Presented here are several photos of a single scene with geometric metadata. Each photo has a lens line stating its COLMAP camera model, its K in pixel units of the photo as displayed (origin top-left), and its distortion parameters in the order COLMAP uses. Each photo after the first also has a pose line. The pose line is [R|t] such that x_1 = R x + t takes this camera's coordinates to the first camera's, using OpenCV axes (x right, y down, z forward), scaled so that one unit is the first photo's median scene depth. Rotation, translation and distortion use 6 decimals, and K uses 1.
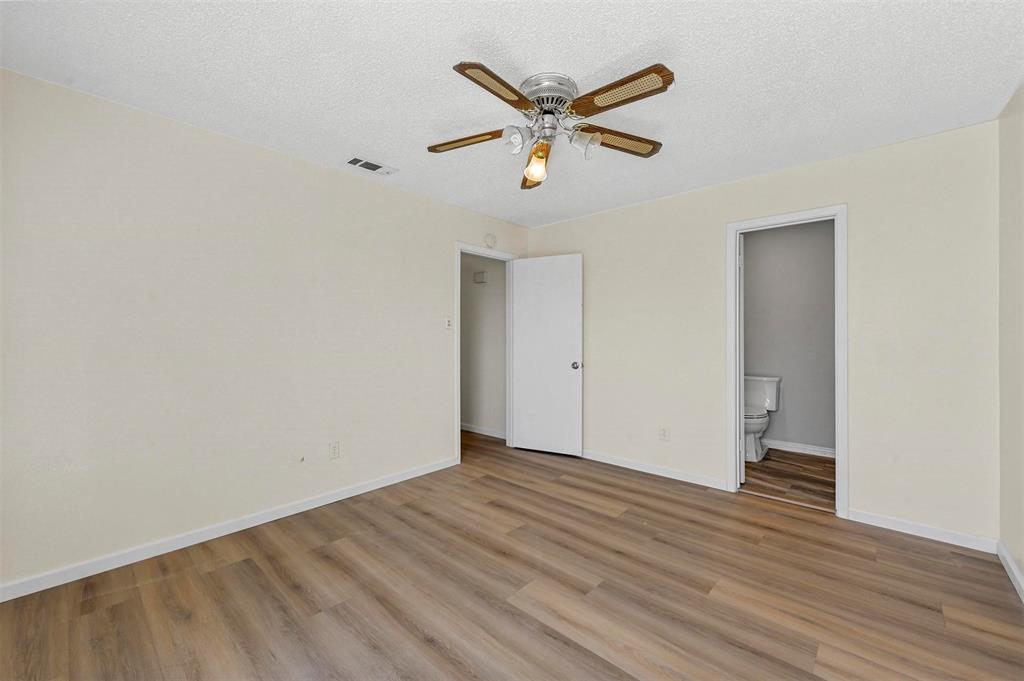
lens RADIAL K [[412.2, 0, 513.4], [0, 412.2, 334.4], [0, 0, 1]] dist [0.002728, -0.000305]
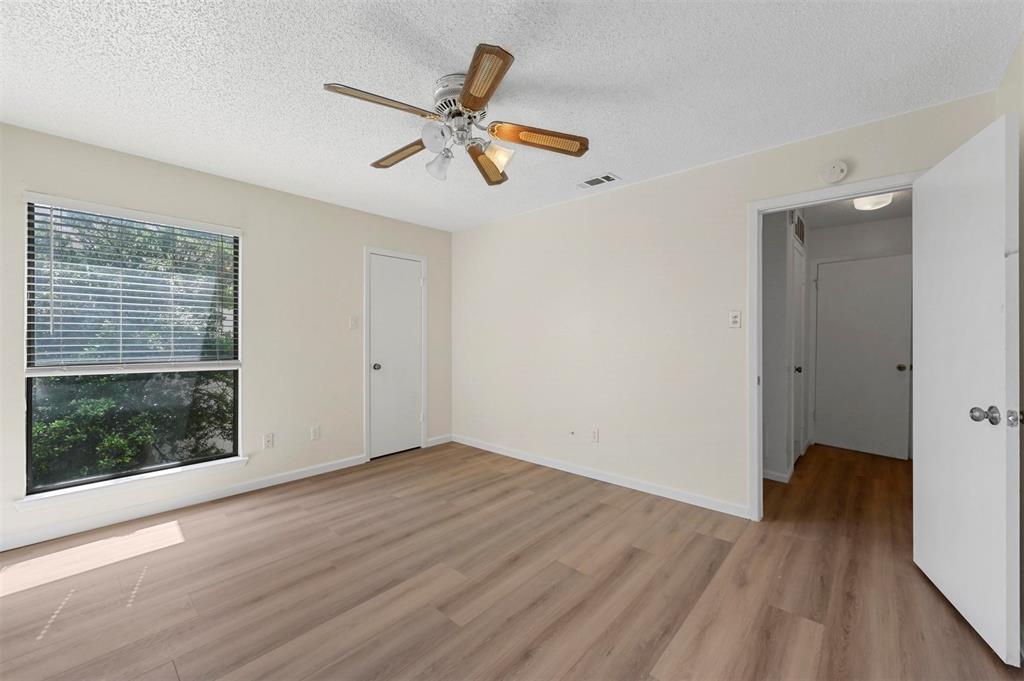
lens RADIAL K [[412.2, 0, 510.2], [0, 412.2, 339.1], [0, 0, 1]] dist [0.002728, -0.000305]
pose [[-0.000416, 0.009397, -0.999956, 0.905520], [0.004592, 0.999945, 0.009395, -0.004371], [0.999989, -0.004588, -0.000460, 0.941155]]
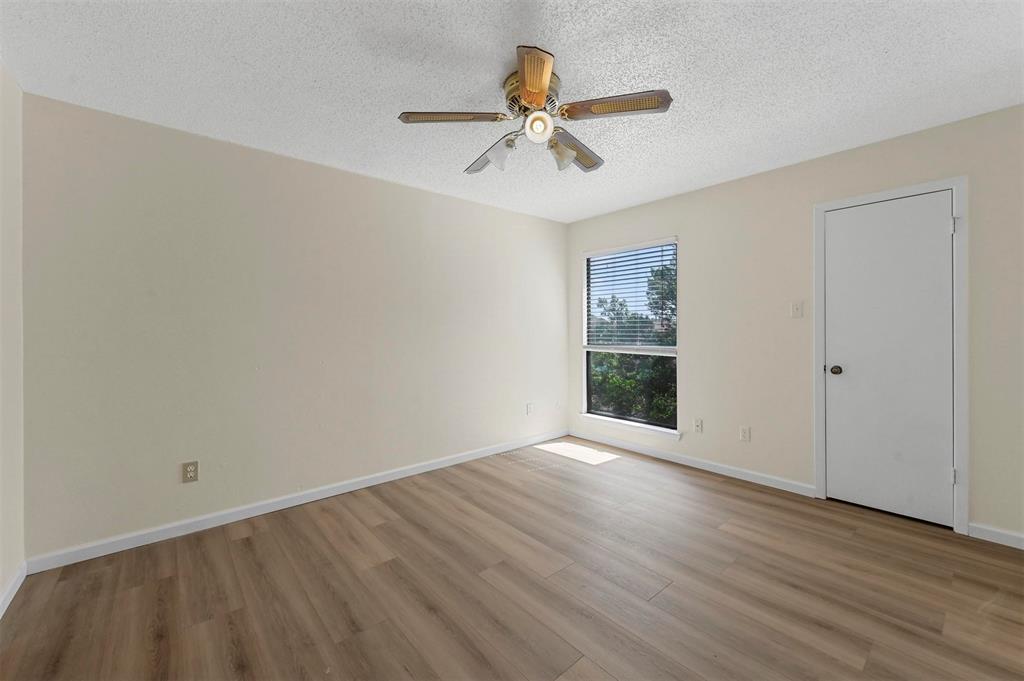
lens RADIAL K [[412.2, 0, 506.5], [0, 412.2, 336.7], [0, 0, 1]] dist [0.002728, -0.000305]
pose [[-0.989418, 0.004878, 0.145010, 0.001275], [0.006224, 0.999942, 0.008828, 0.009054], [-0.144958, 0.009637, -0.989391, 1.683472]]
